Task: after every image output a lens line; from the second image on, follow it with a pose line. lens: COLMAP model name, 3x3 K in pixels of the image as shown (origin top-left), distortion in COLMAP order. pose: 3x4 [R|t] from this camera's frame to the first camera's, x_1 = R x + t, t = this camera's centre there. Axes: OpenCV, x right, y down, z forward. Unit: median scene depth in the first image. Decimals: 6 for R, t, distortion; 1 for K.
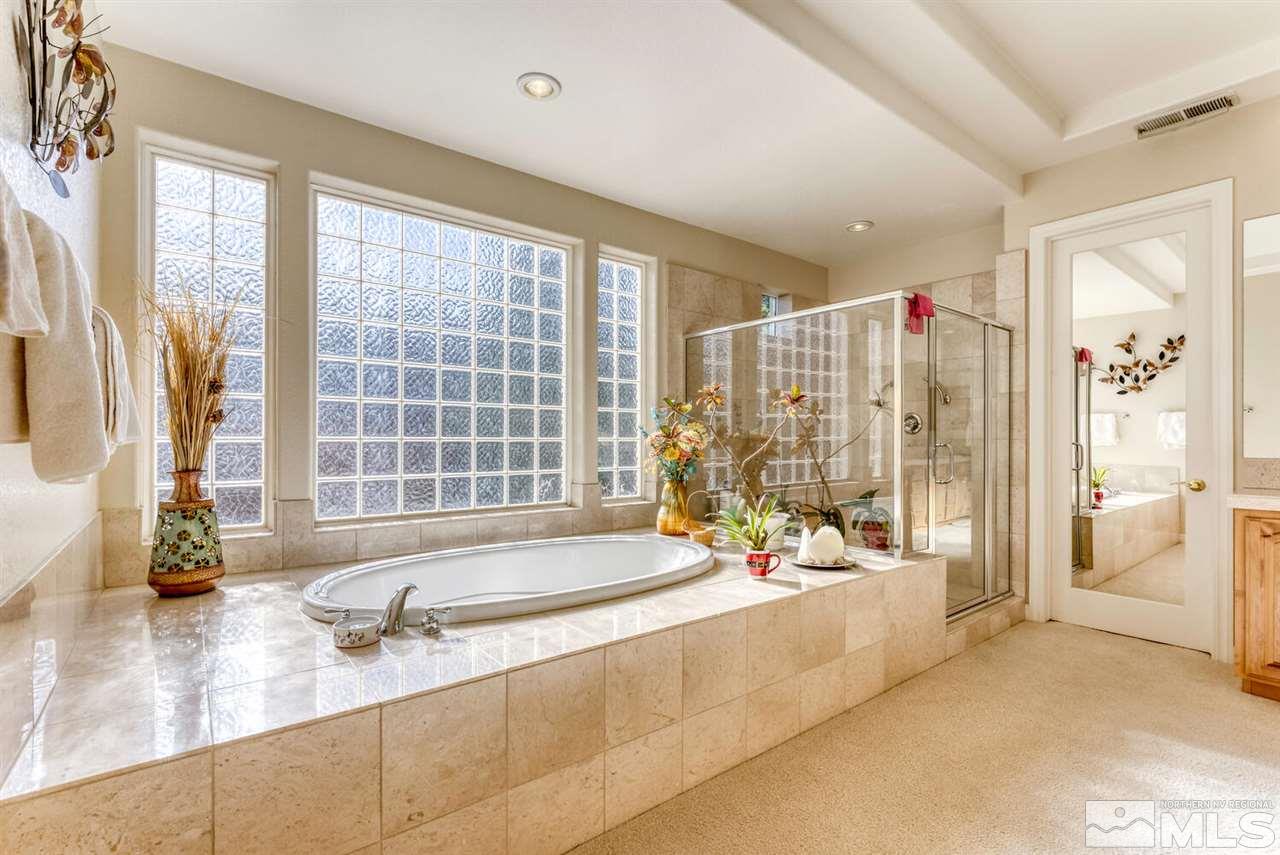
lens RADIAL K [[583.9, 0, 645.3], [0, 583.9, 438.8], [0, 0, 1]] dist [-0.009469, 0.000125]
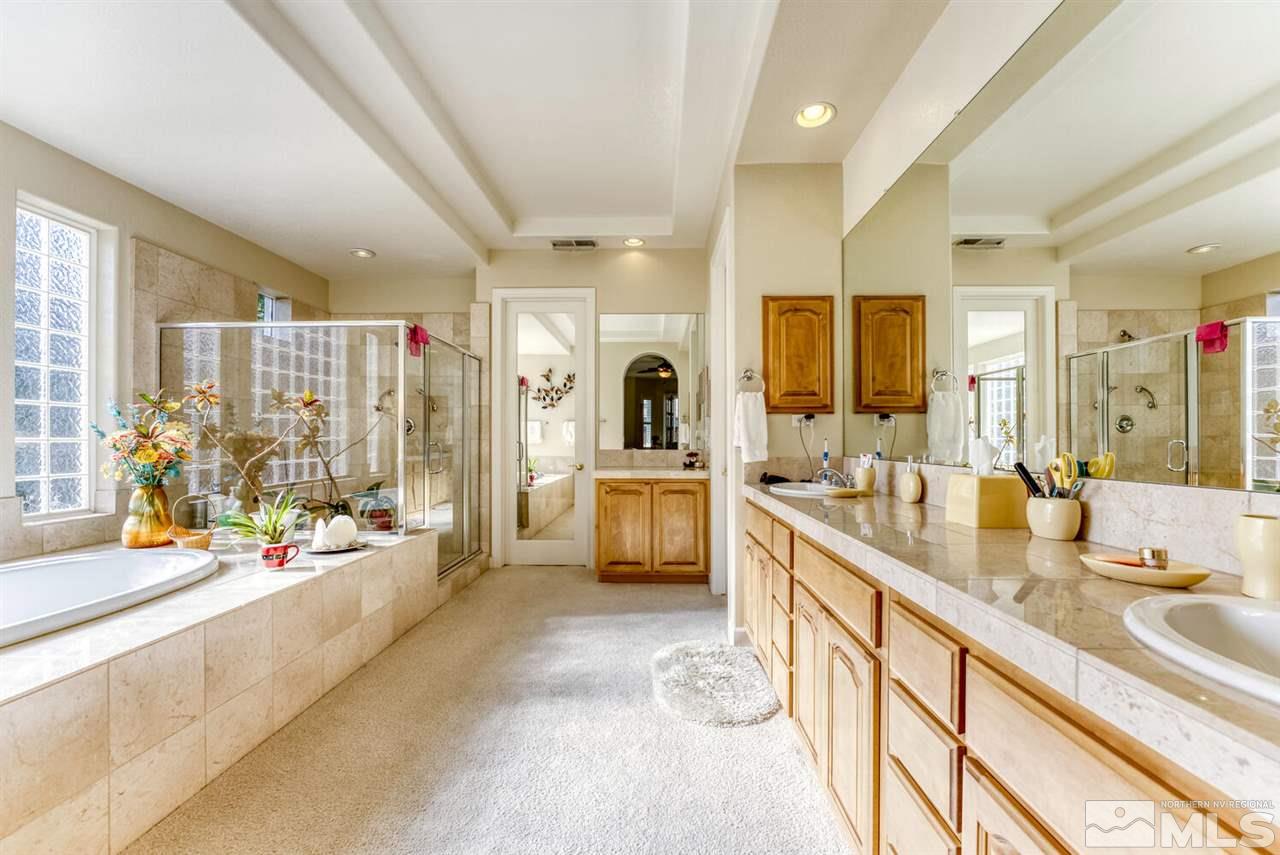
lens RADIAL K [[583.9, 0, 643.7], [0, 583.9, 435.4], [0, 0, 1]] dist [-0.009469, 0.000125]
pose [[0.656955, 0.003117, 0.753924, -0.154476], [0.000975, 0.999987, -0.004984, -0.001066], [-0.753930, 0.004009, 0.656943, -0.194159]]
